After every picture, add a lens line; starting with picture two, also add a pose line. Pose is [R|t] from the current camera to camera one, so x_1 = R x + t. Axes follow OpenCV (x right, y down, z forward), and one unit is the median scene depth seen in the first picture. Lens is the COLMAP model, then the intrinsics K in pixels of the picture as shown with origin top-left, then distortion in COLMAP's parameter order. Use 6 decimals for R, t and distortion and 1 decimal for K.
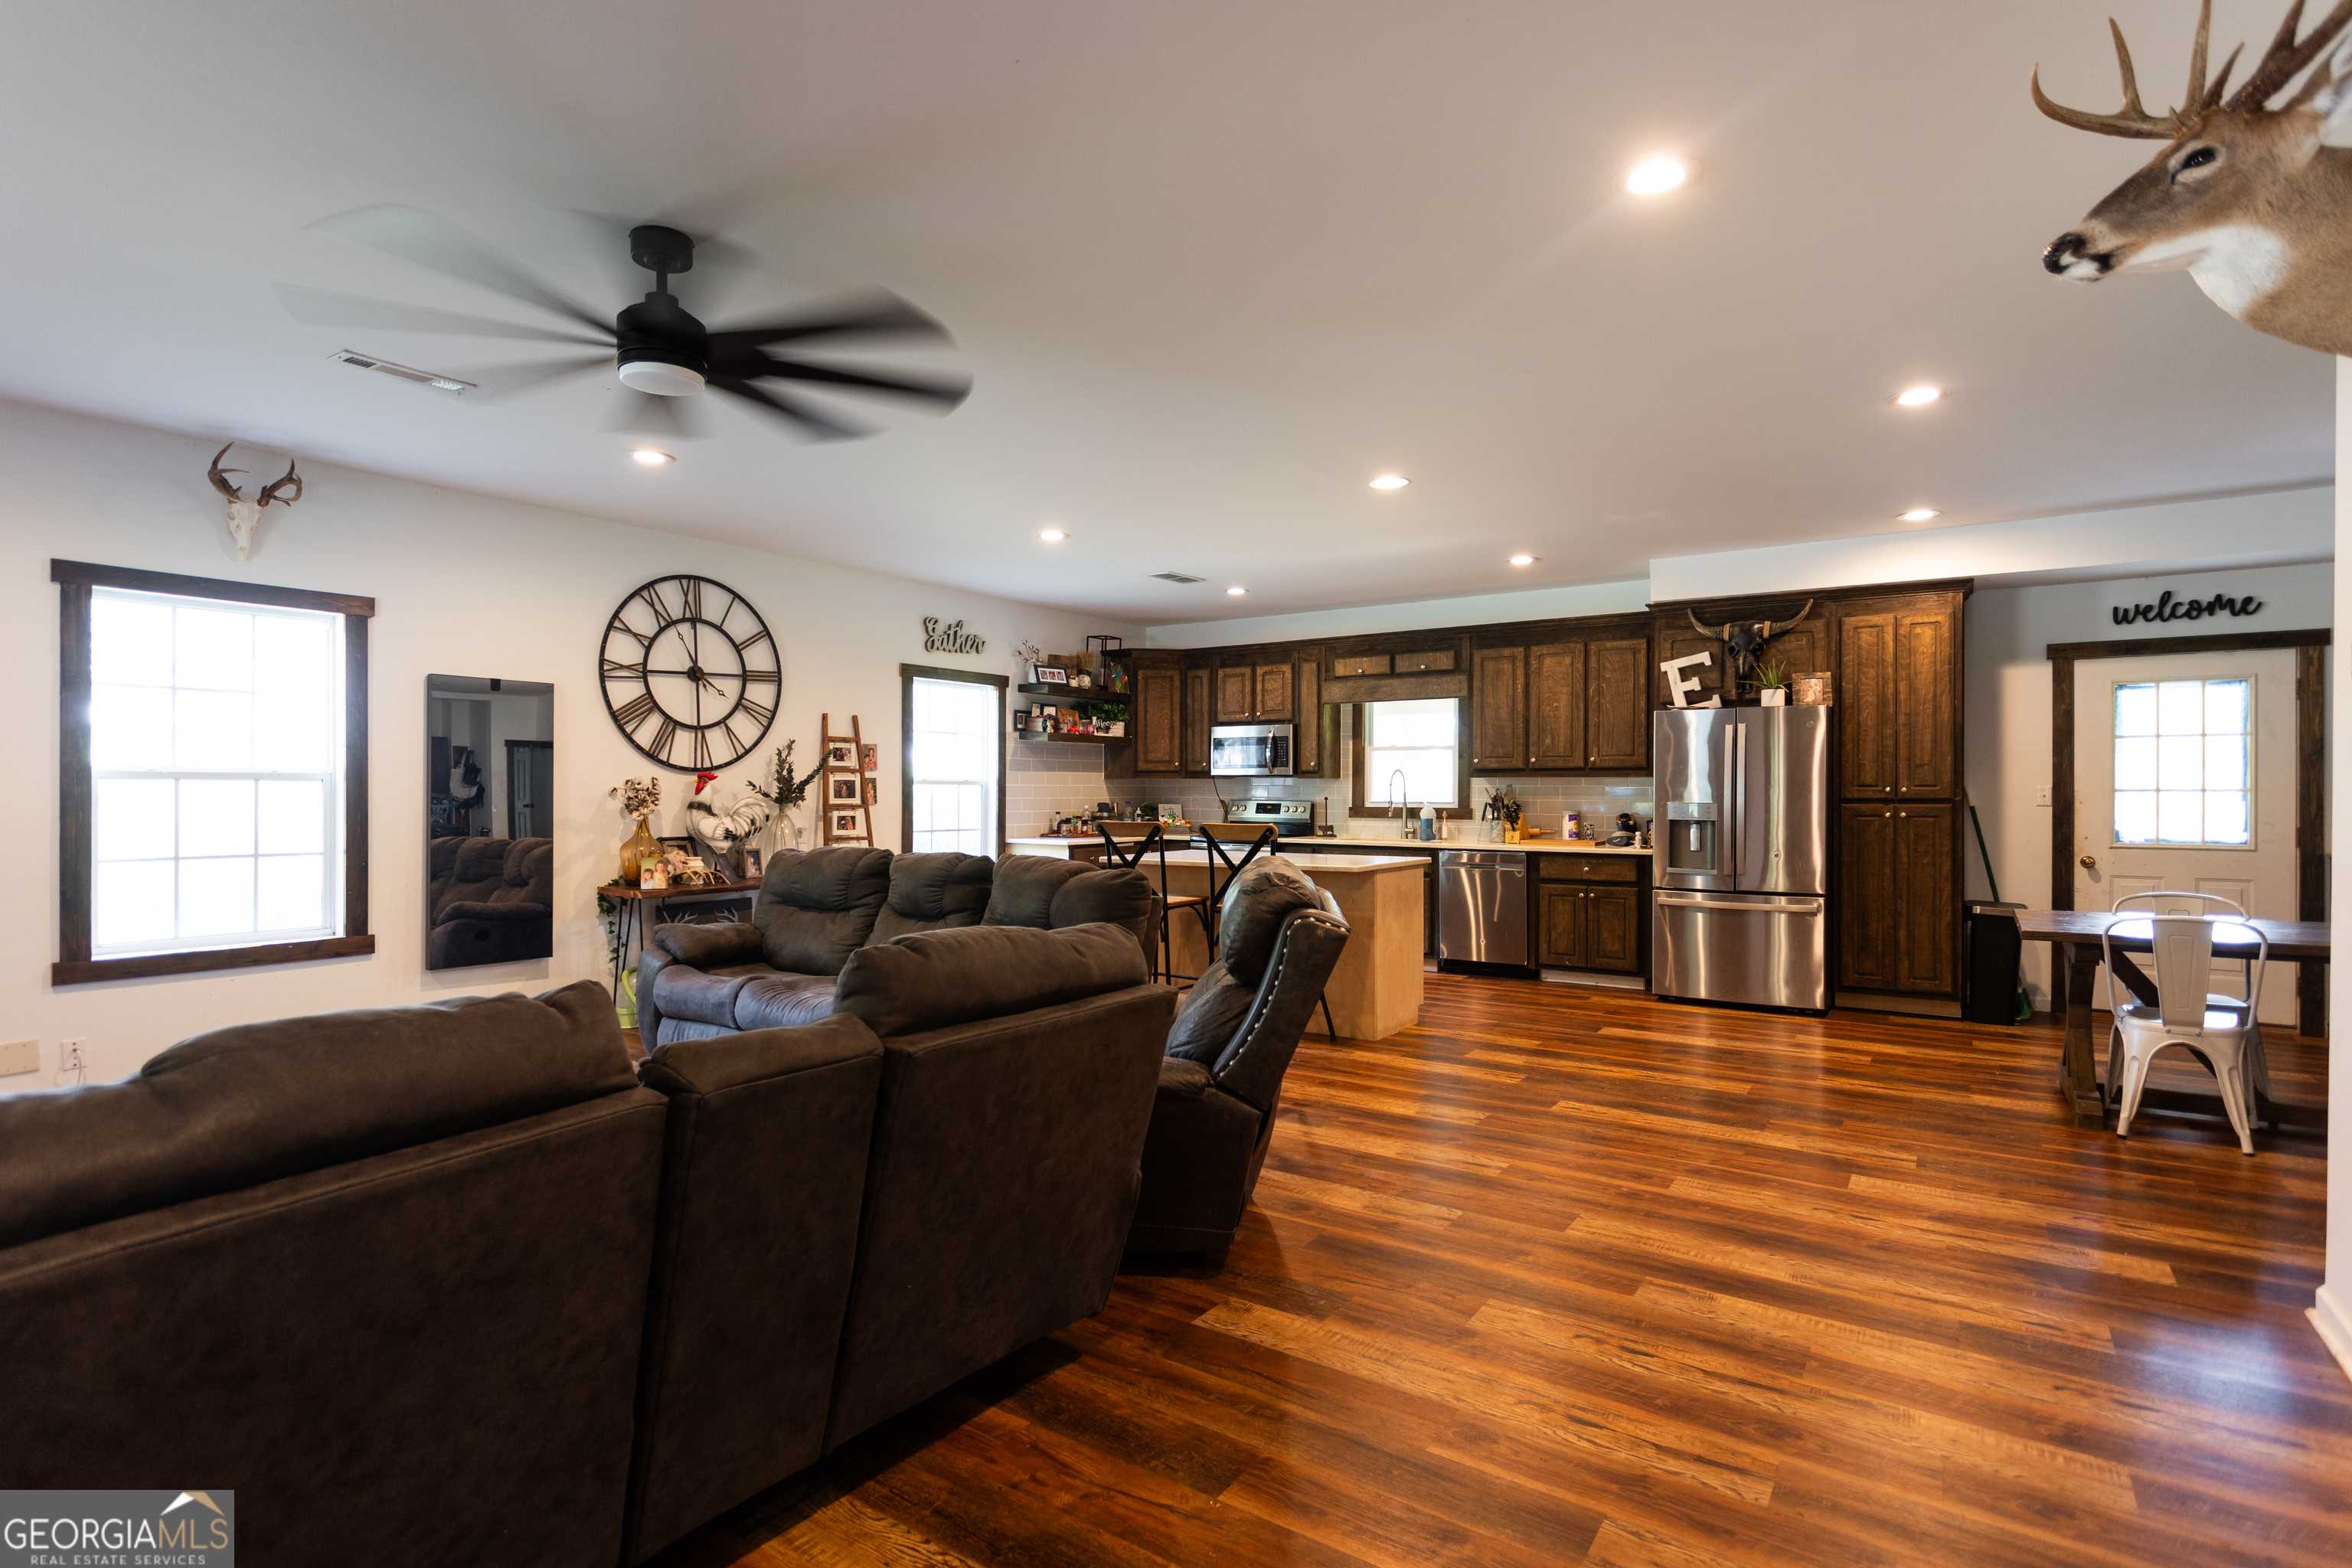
lens RADIAL K [[1078.8, 0, 1176.0], [0, 1078.8, 784.0], [0, 0, 1]] dist [0.010669, 0.000365]
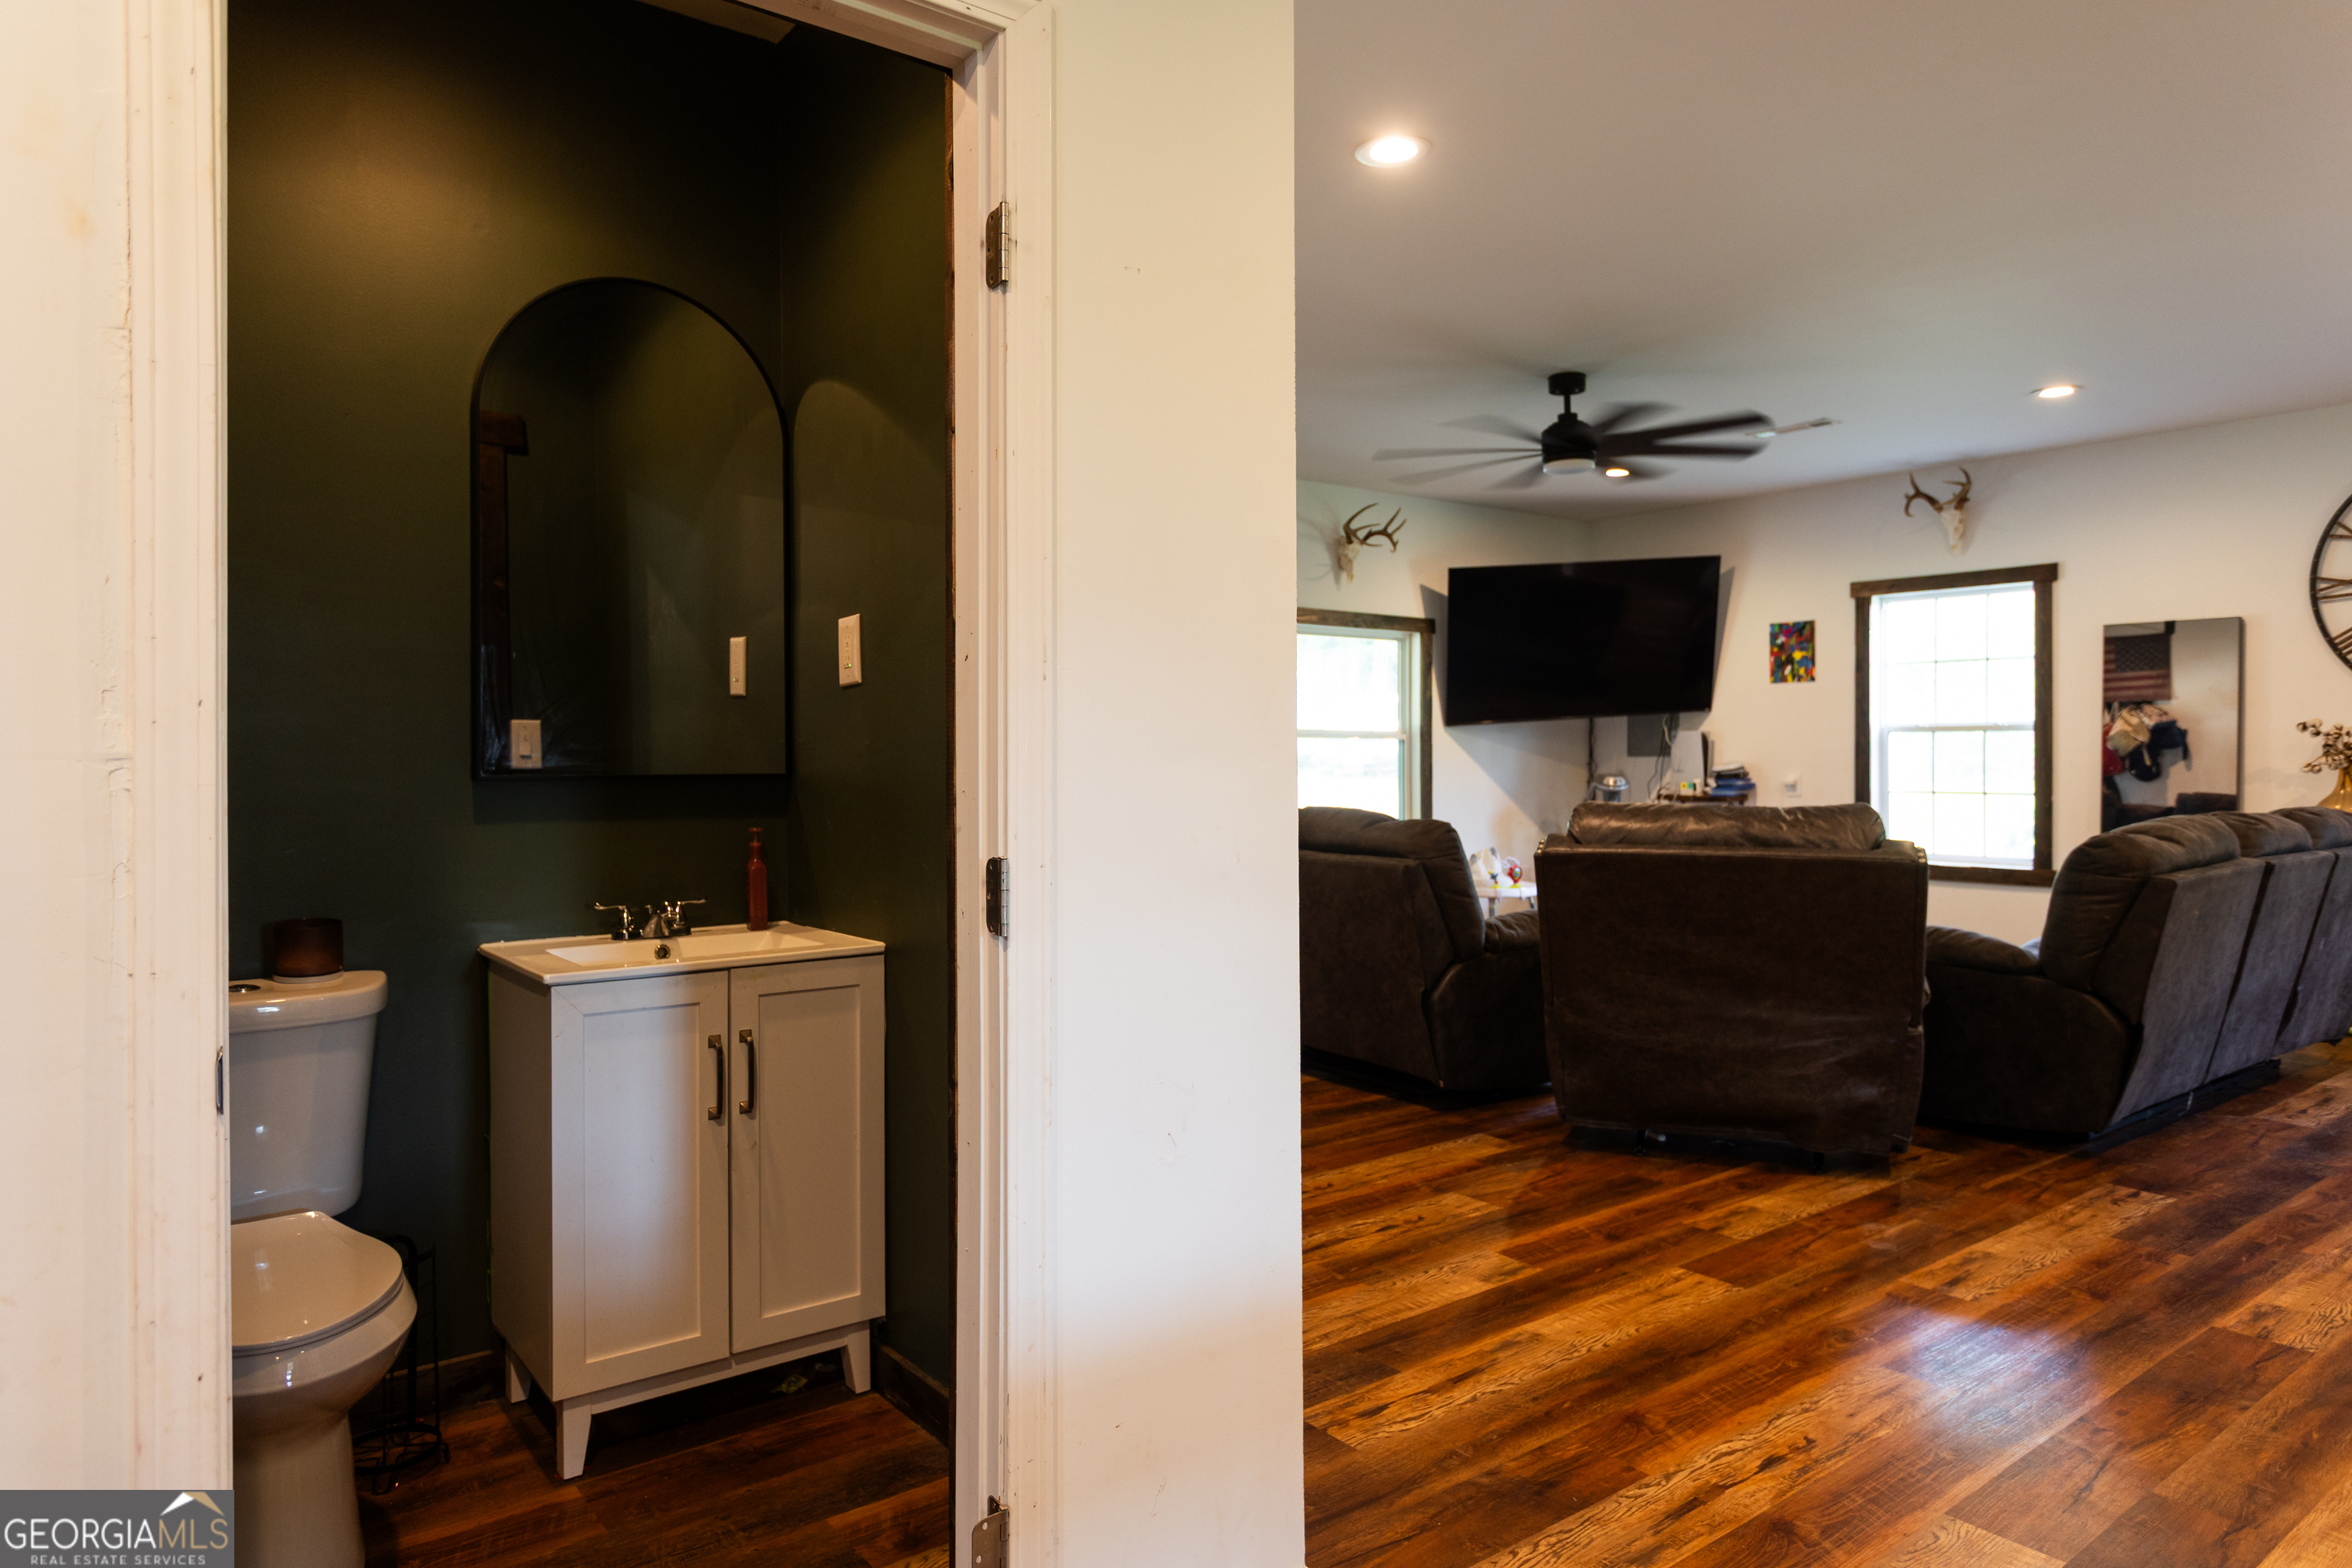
lens RADIAL K [[1433.1, 0, 1248.5], [0, 1433.1, 772.7], [0, 0, 1]] dist [0.001715, 0.001424]
pose [[-0.236524, 0.007839, -0.971594, 0.717987], [0.003790, 0.999967, 0.007146, 0.021940], [0.971618, -0.001992, -0.236546, 0.467884]]
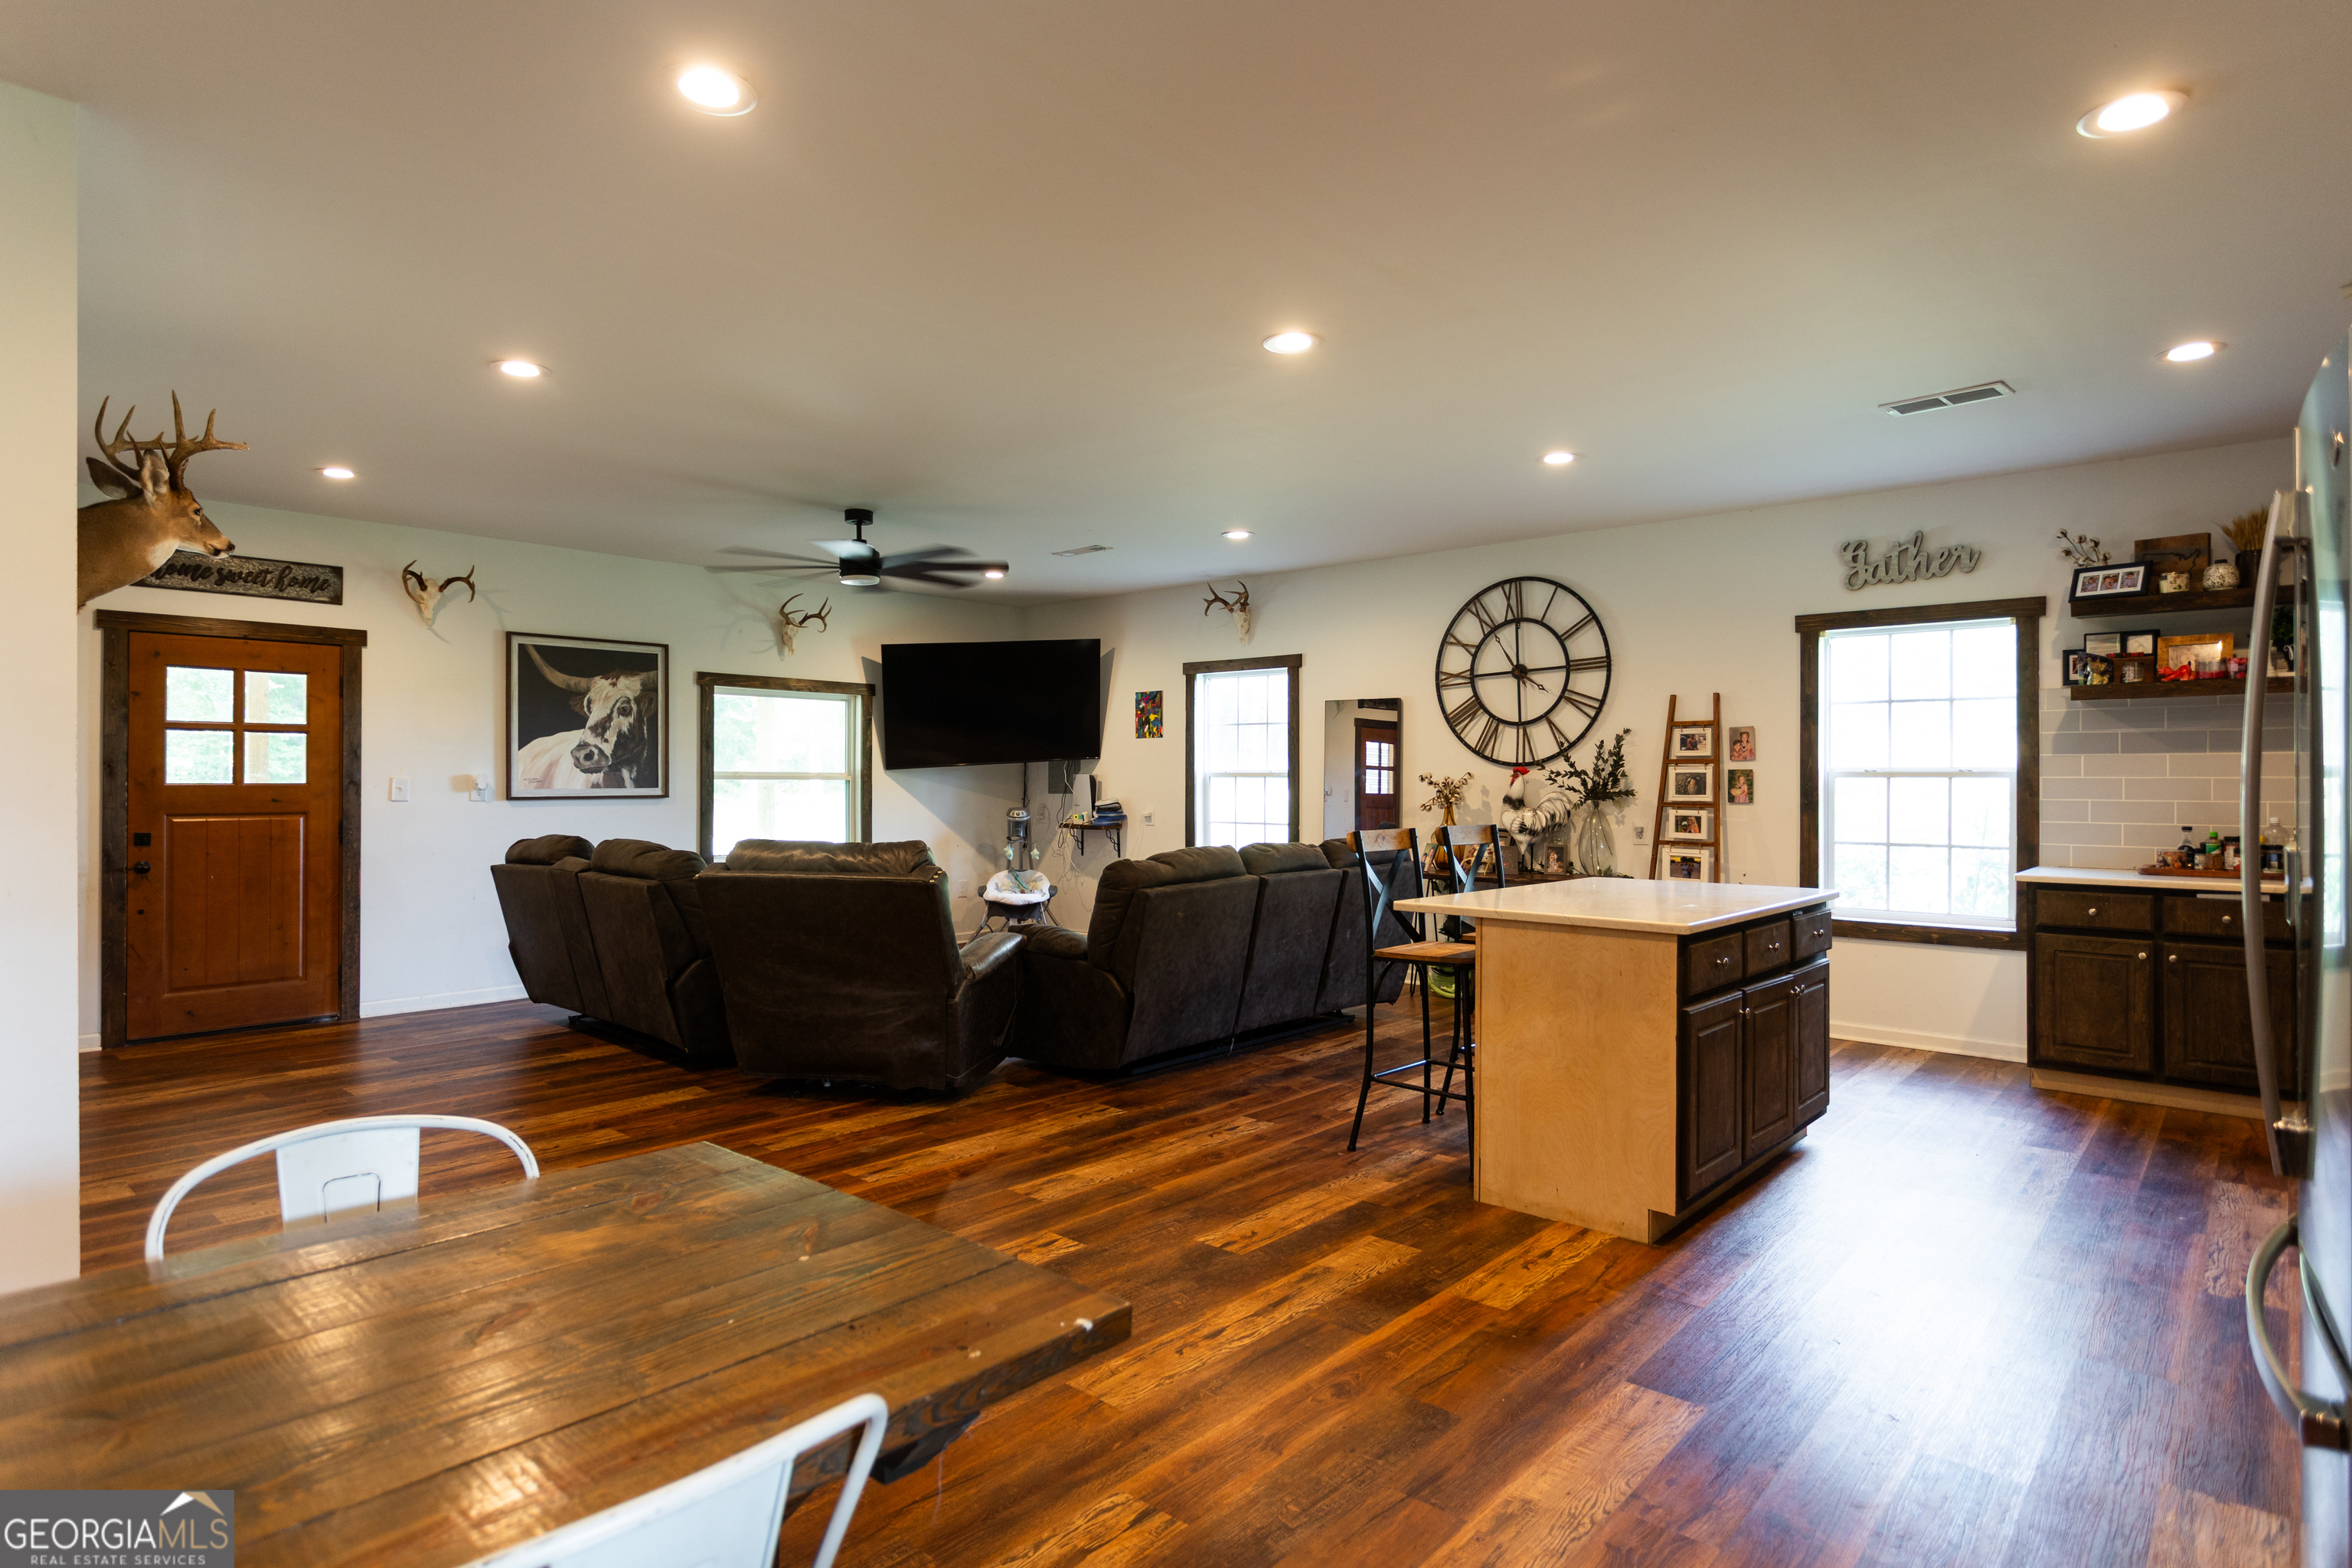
lens RADIAL K [[1232.6, 0, 1176.0], [0, 1232.6, 784.0], [0, 0, 1]] dist [-0.000539, 0.001019]
pose [[-0.078434, -0.001282, -0.996918, 0.791645], [0.000530, 0.999999, -0.001327, 0.007322], [0.996919, -0.000632, -0.078433, 0.795129]]
